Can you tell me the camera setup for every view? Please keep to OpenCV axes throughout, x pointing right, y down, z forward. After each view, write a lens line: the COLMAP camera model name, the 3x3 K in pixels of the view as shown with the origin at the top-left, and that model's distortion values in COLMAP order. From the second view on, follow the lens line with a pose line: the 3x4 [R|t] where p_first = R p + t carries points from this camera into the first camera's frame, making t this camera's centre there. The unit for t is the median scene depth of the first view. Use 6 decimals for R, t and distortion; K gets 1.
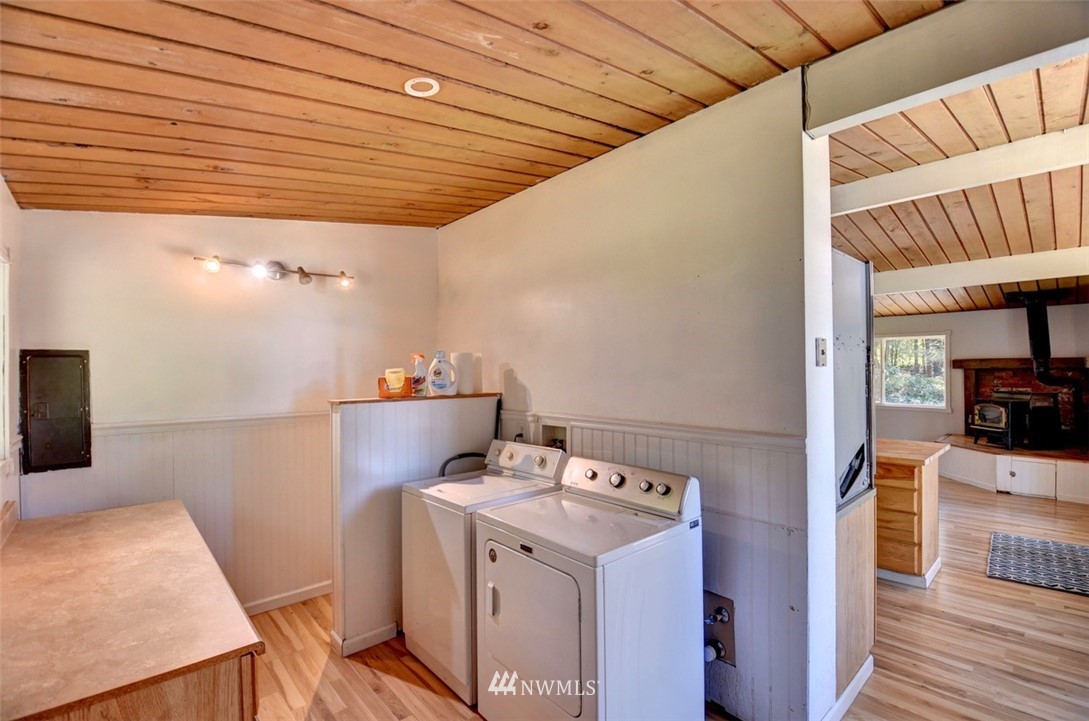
lens RADIAL K [[493.4, 0, 565.5], [0, 493.4, 366.3], [0, 0, 1]] dist [-0.018704, -0.000320]
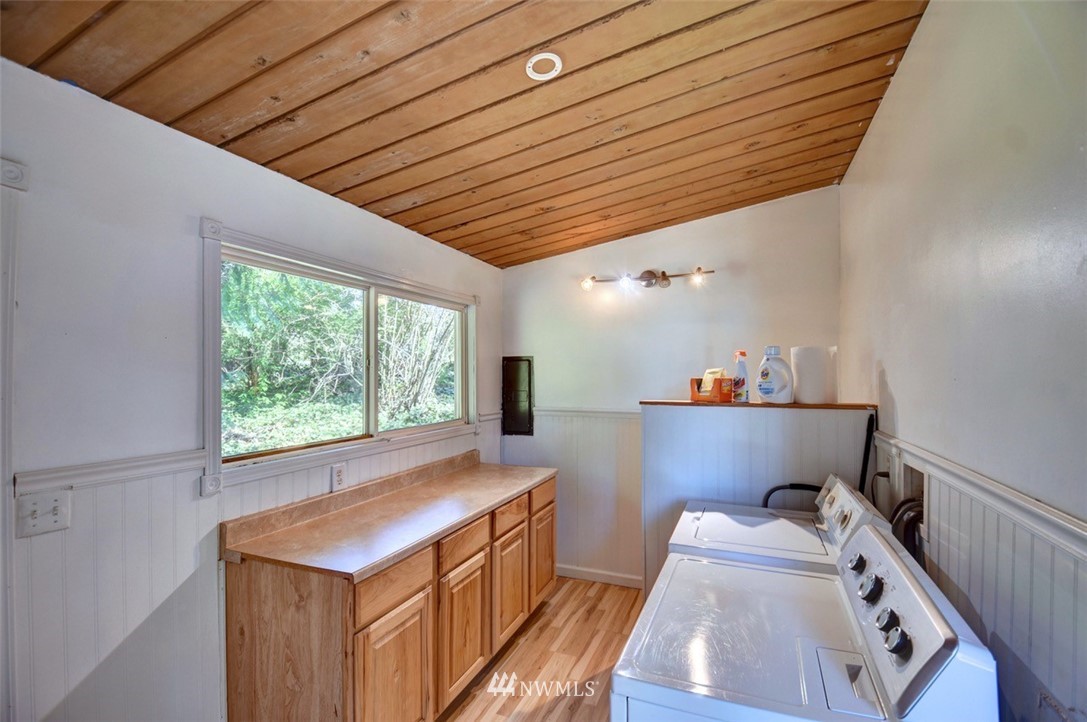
lens RADIAL K [[488.5, 0, 552.1], [0, 488.5, 363.8], [0, 0, 1]] dist [0.031297, -0.034248]
pose [[0.408231, -0.008323, -0.912841, 0.326276], [0.007156, 0.999957, -0.005917, -0.000887], [0.912850, -0.004117, 0.408273, 0.369533]]
